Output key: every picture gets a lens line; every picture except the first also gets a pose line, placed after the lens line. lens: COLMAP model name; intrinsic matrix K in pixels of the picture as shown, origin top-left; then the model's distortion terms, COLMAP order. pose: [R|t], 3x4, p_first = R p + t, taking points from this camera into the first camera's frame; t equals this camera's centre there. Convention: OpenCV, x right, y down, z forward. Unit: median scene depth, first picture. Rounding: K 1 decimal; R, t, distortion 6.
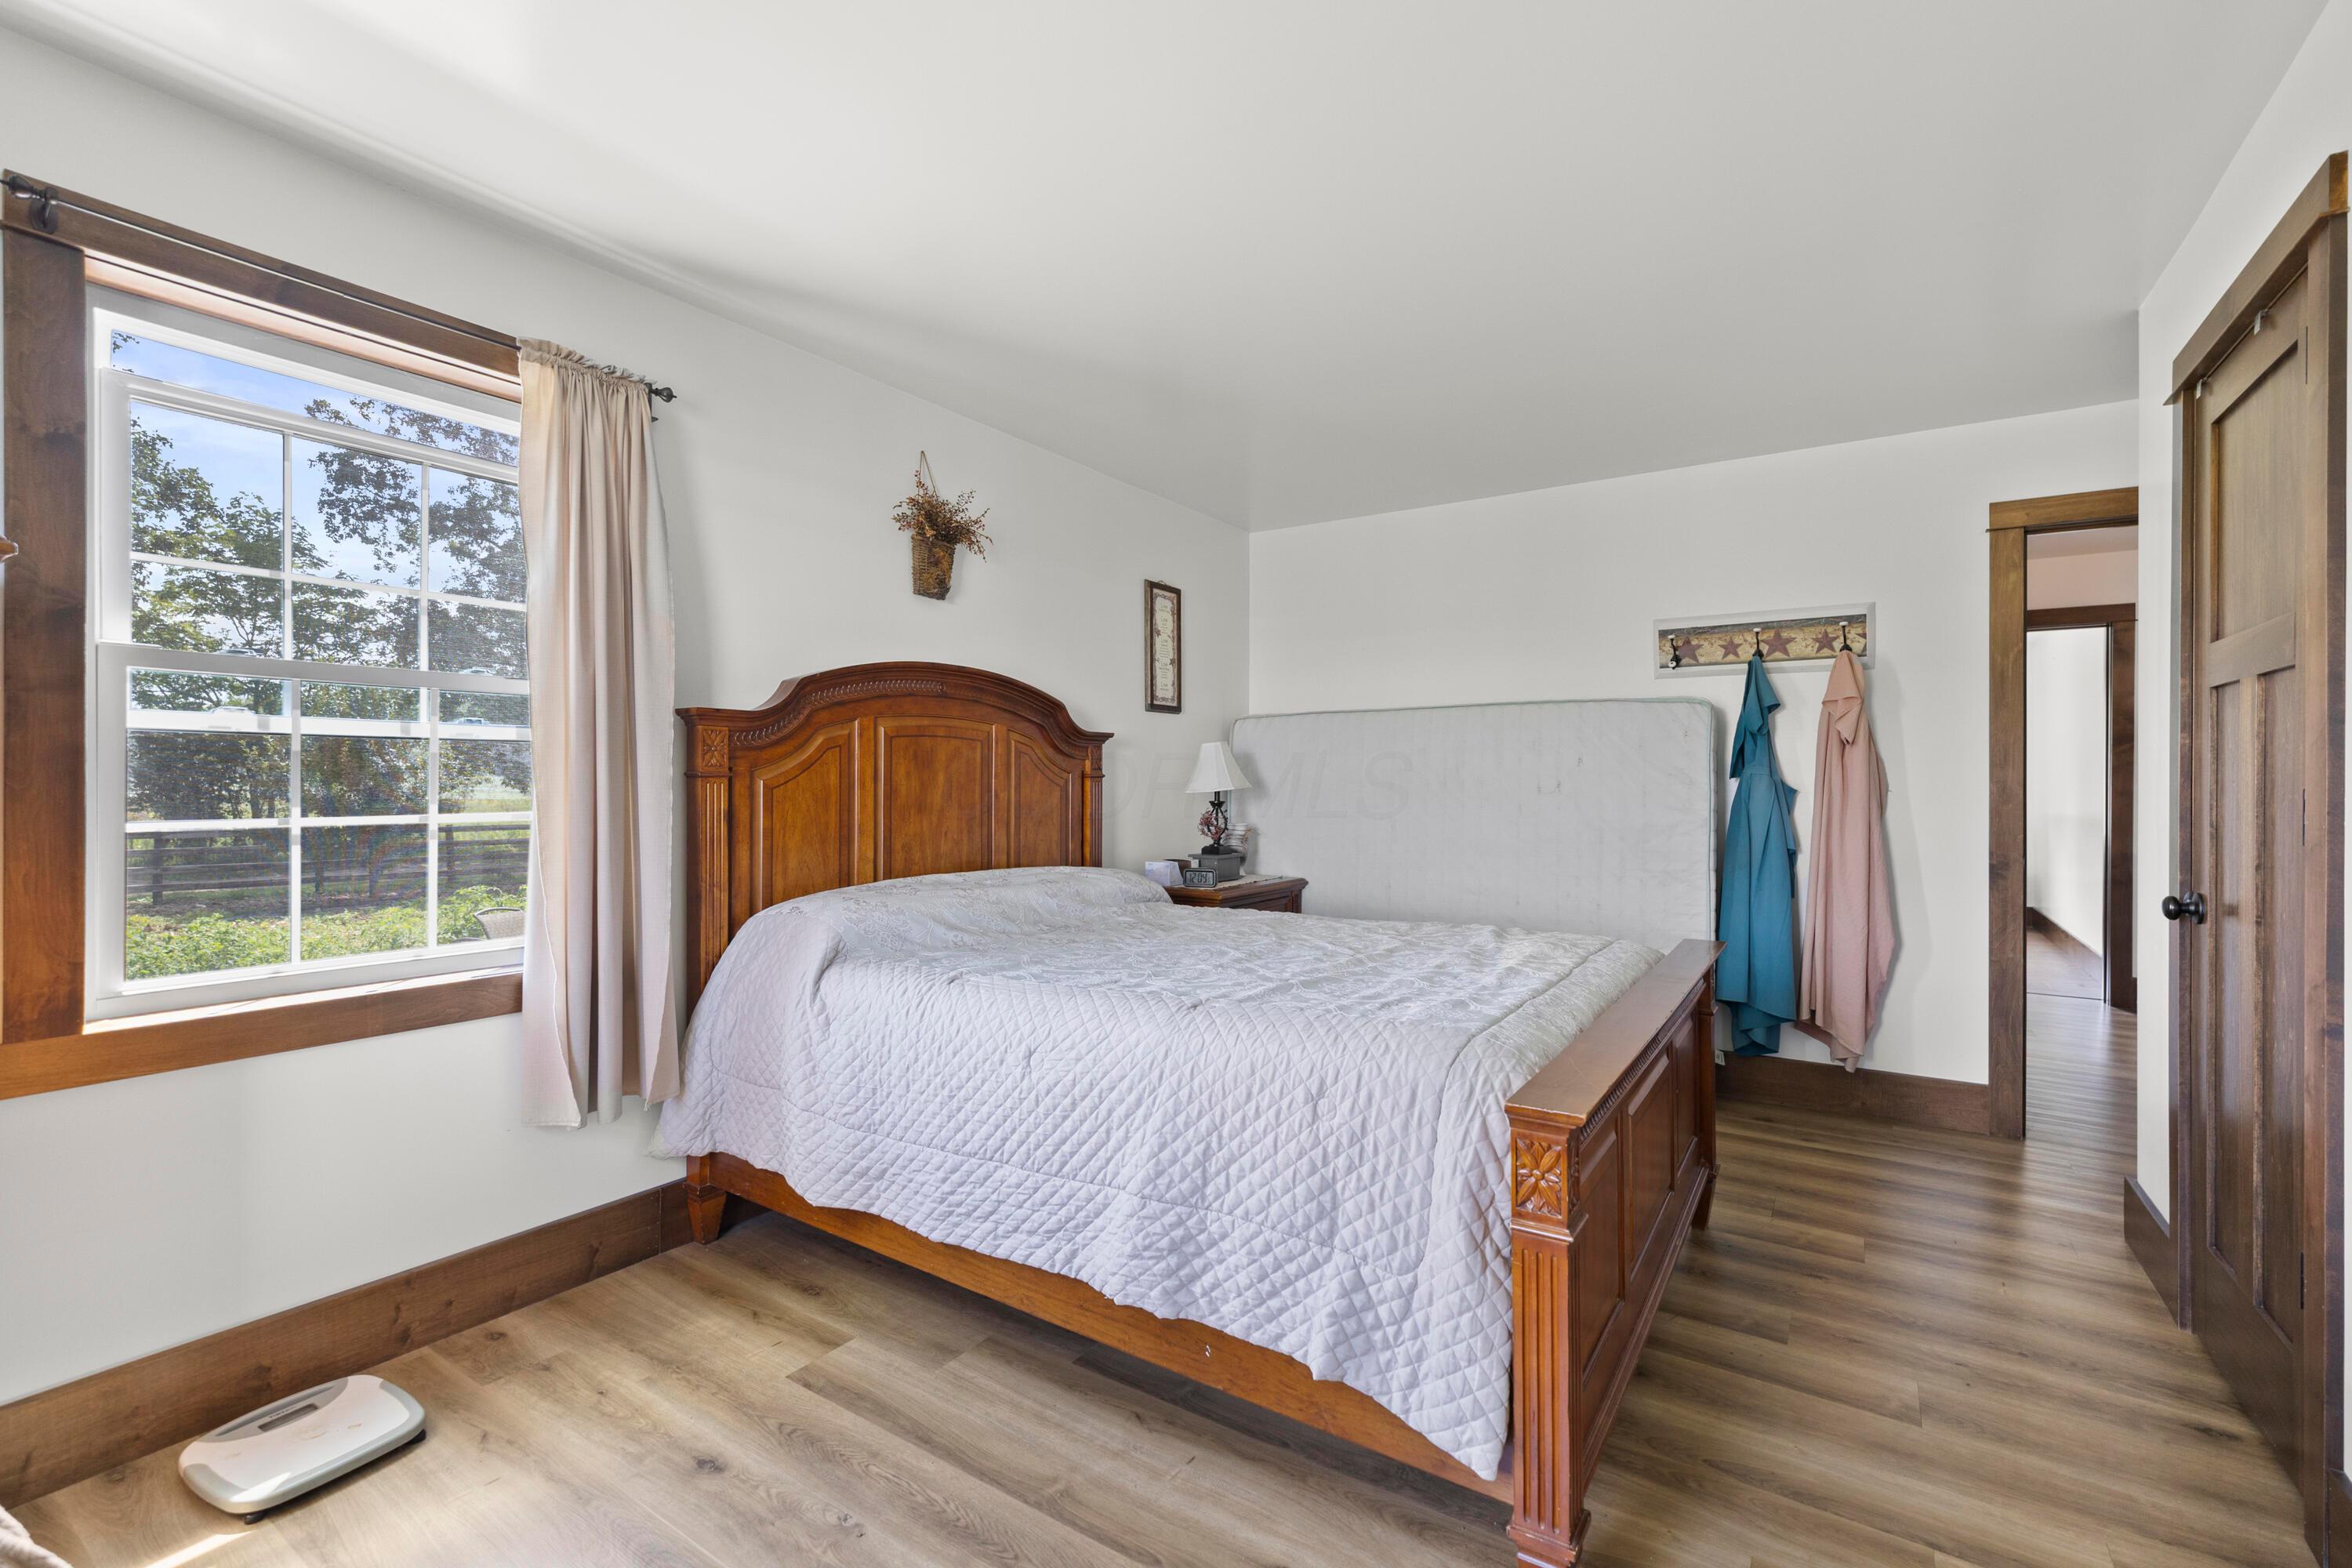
lens RADIAL K [[976.7, 0, 1180.2], [0, 976.7, 785.6], [0, 0, 1]] dist [0.001178, 0.000006]
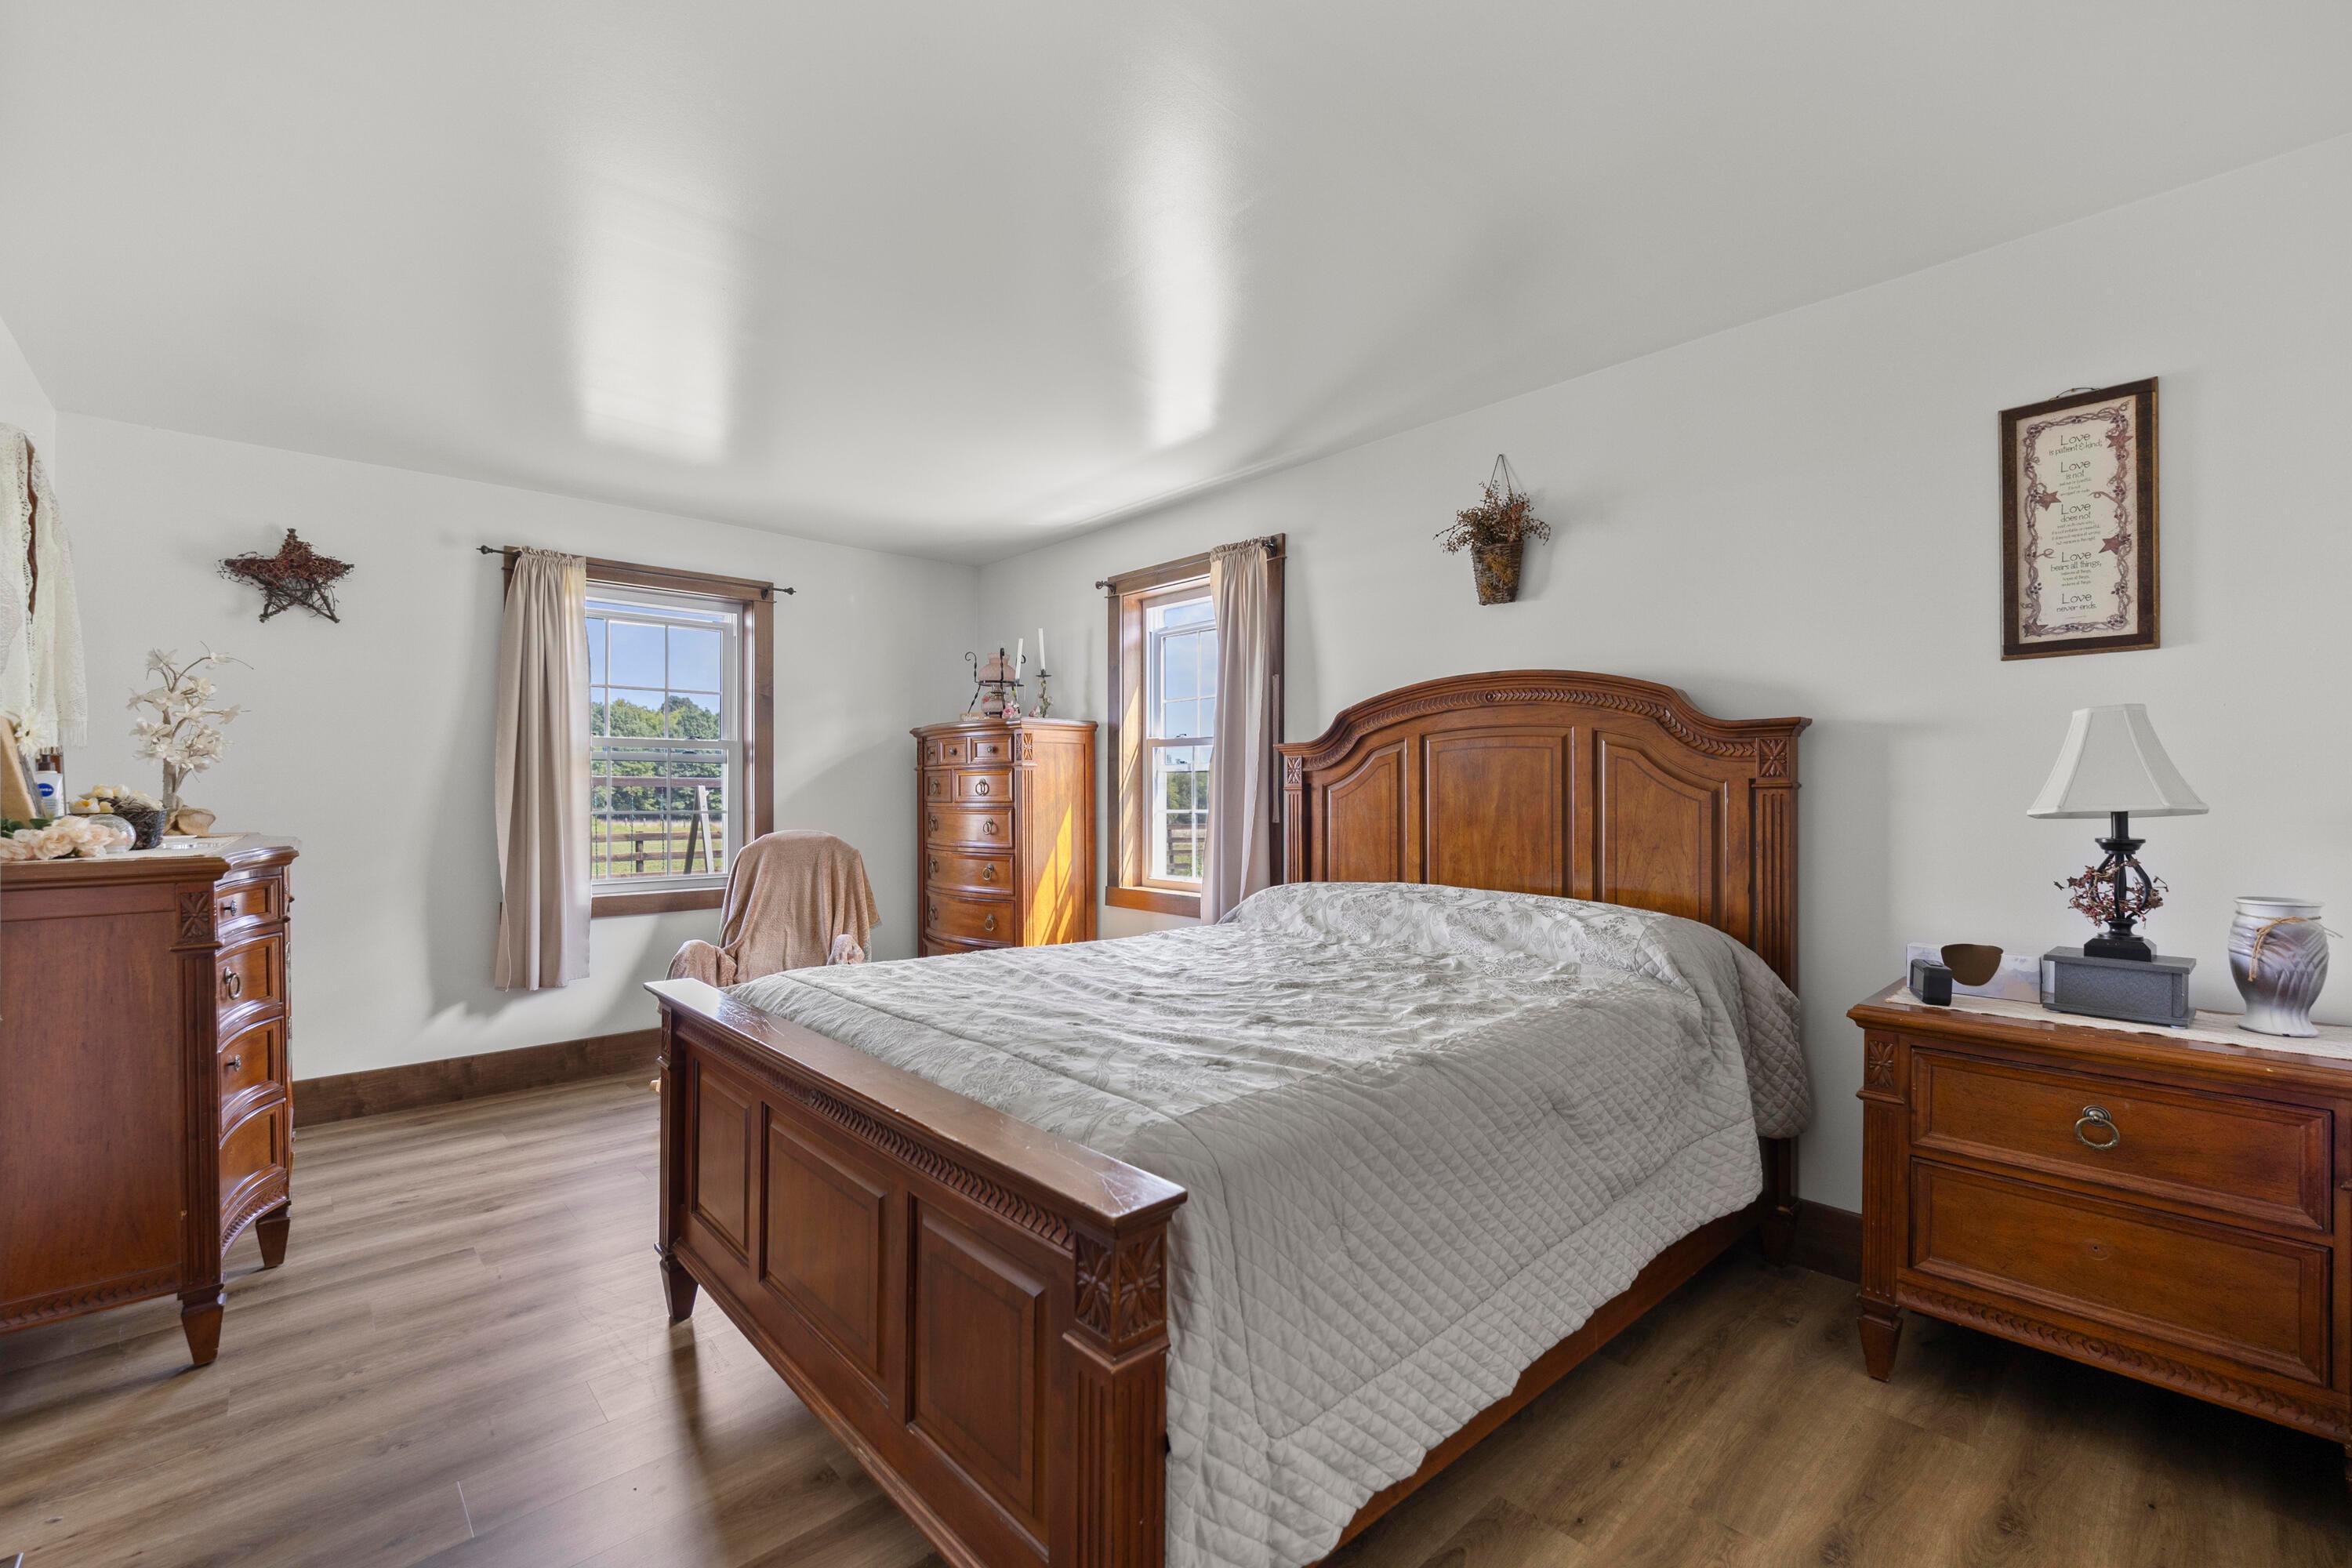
lens RADIAL K [[976.7, 0, 1178.4], [0, 976.7, 785.0], [0, 0, 1]] dist [0.001178, 0.000006]
pose [[-0.221741, -0.011028, -0.975043, 0.744722], [-0.011691, 0.999894, -0.008650, -0.001080], [0.975035, 0.009481, -0.221847, 0.895865]]
